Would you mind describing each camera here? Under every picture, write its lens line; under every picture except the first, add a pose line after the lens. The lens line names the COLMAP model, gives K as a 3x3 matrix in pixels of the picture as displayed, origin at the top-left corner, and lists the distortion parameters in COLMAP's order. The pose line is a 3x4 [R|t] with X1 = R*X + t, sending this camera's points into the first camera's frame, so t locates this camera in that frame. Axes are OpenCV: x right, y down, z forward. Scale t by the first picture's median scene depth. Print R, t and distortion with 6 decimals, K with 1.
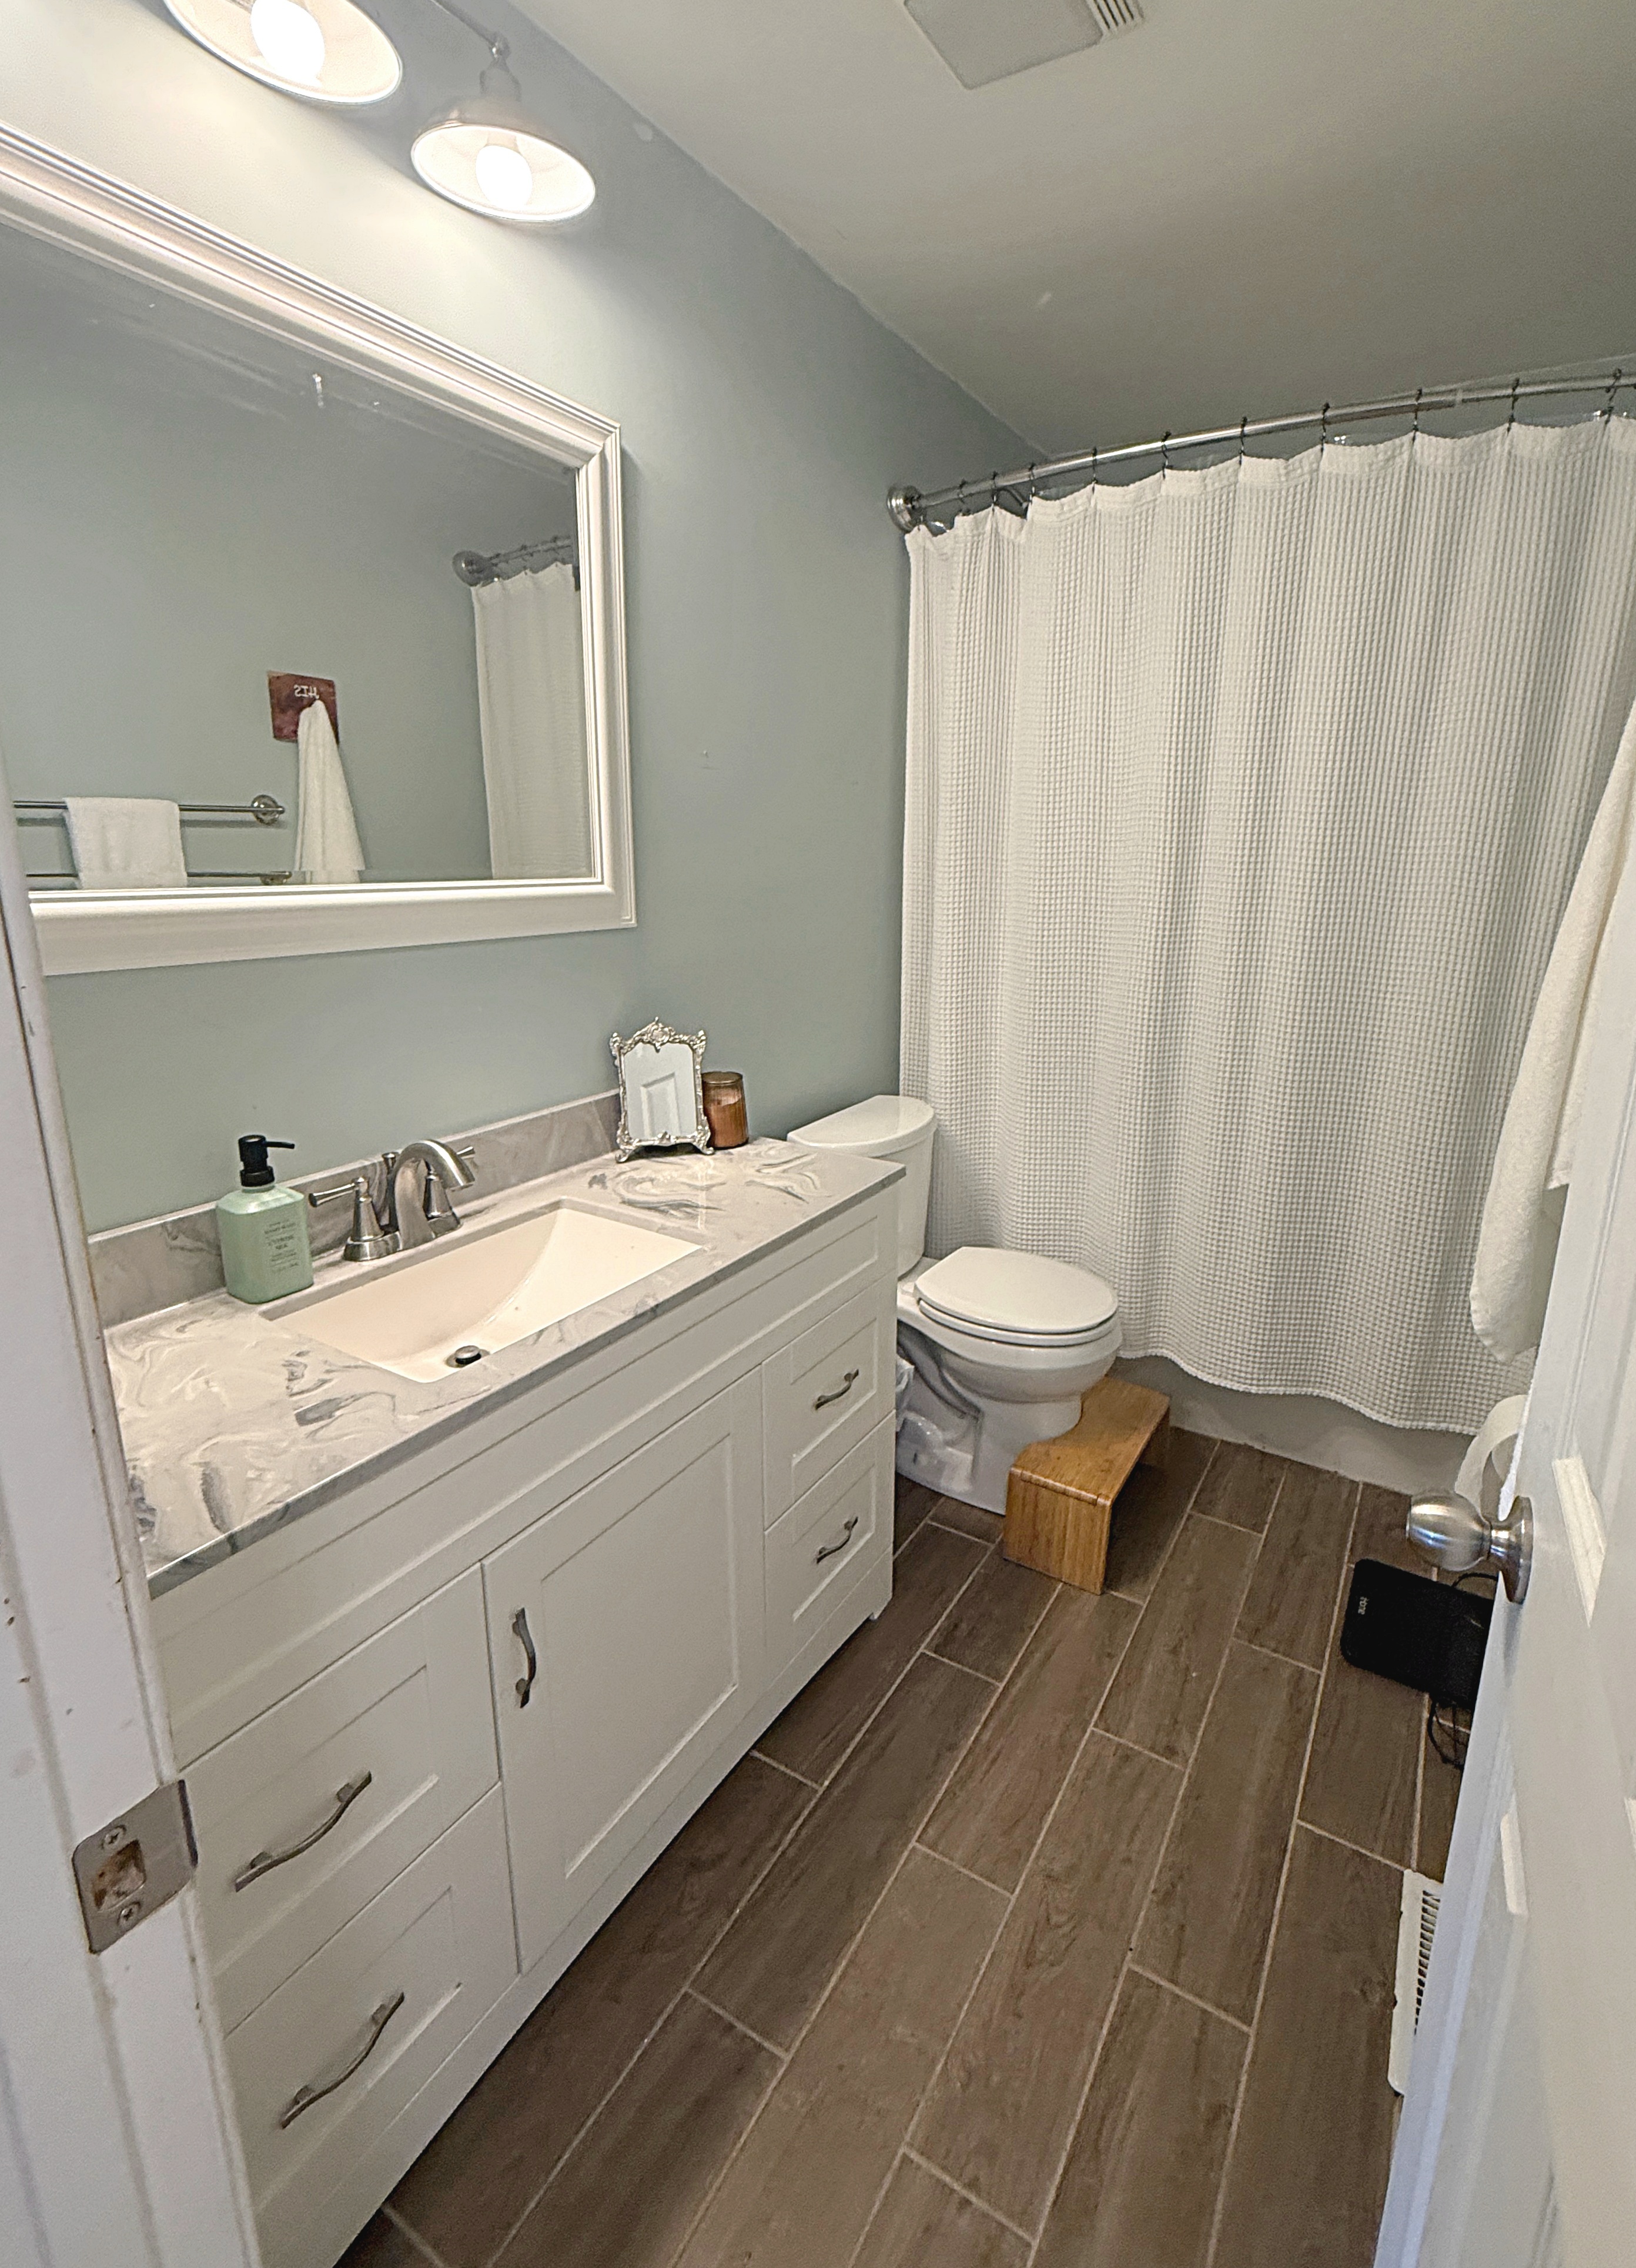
lens RADIAL K [[995.3, 0, 907.4], [0, 995.3, 1072.4], [0, 0, 1]] dist [-0.000244, -0.000200]
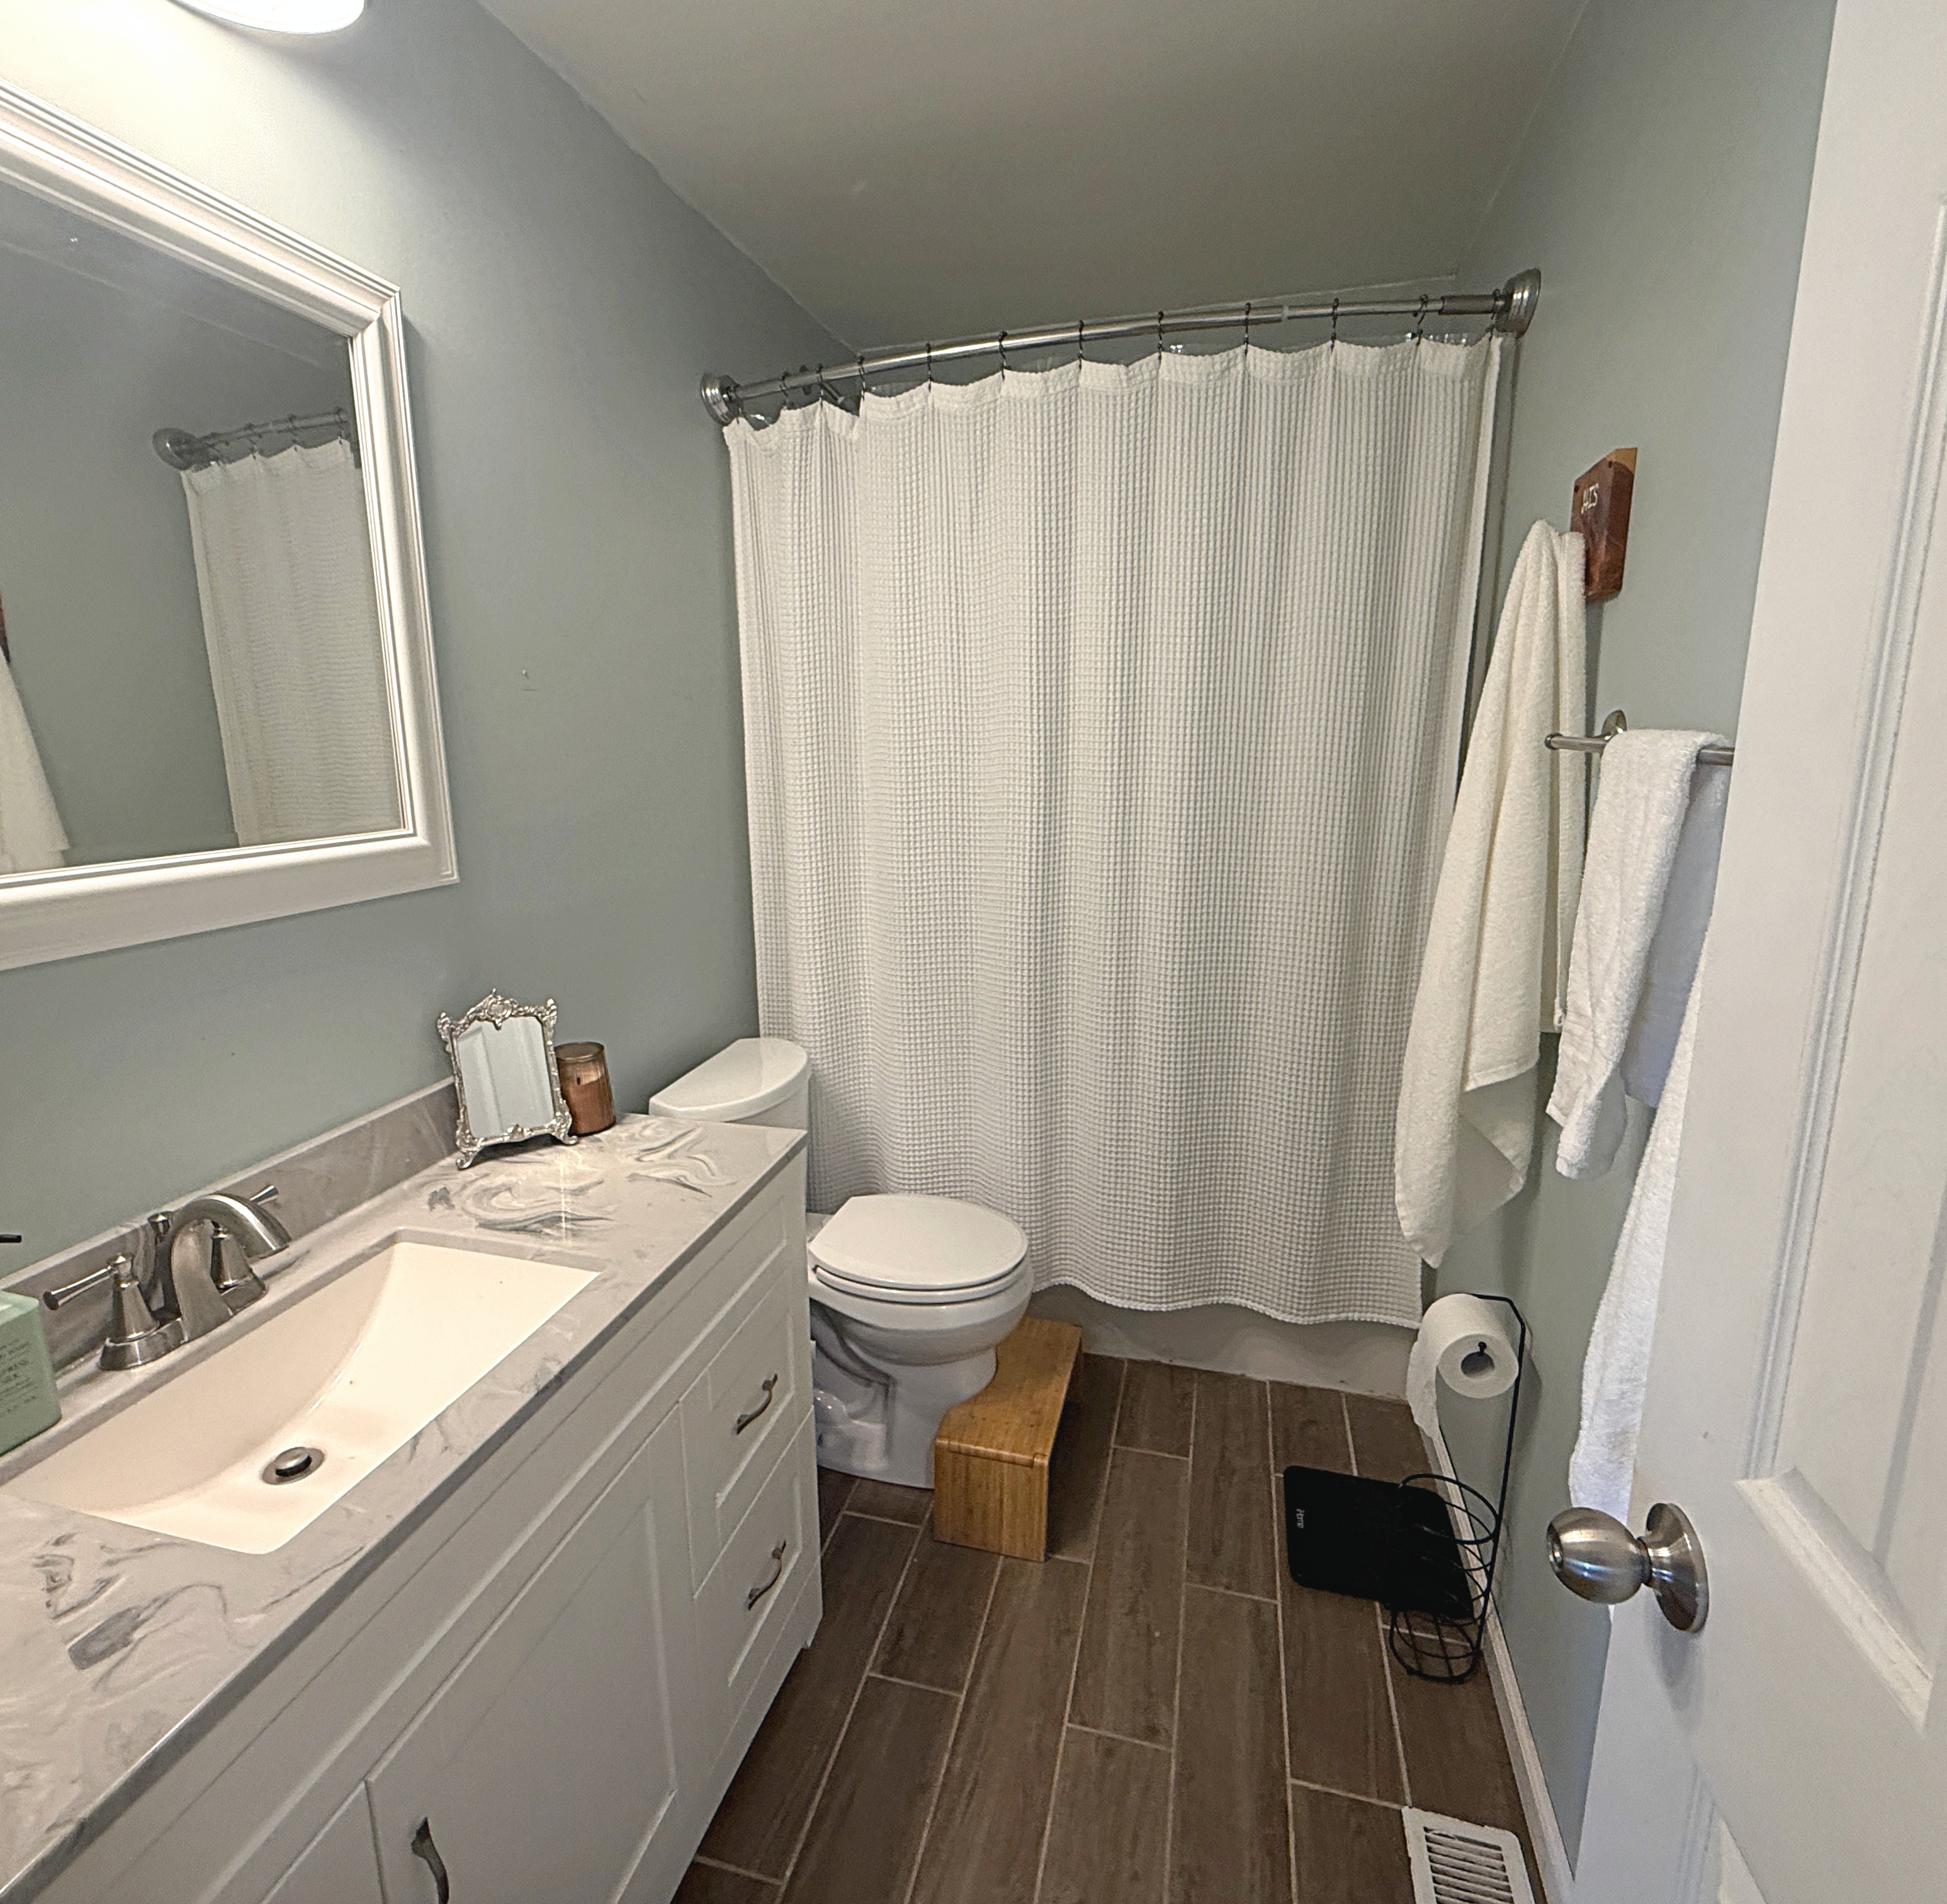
lens RADIAL K [[1016.2, 0, 933.8], [0, 1016.2, 945.9], [0, 0, 1]] dist [0.001440, -0.000790]
pose [[0.972812, -0.078447, 0.217904, -0.074021], [0.083656, 0.996385, -0.014768, -0.046759], [-0.215958, 0.032596, 0.975858, 0.081711]]
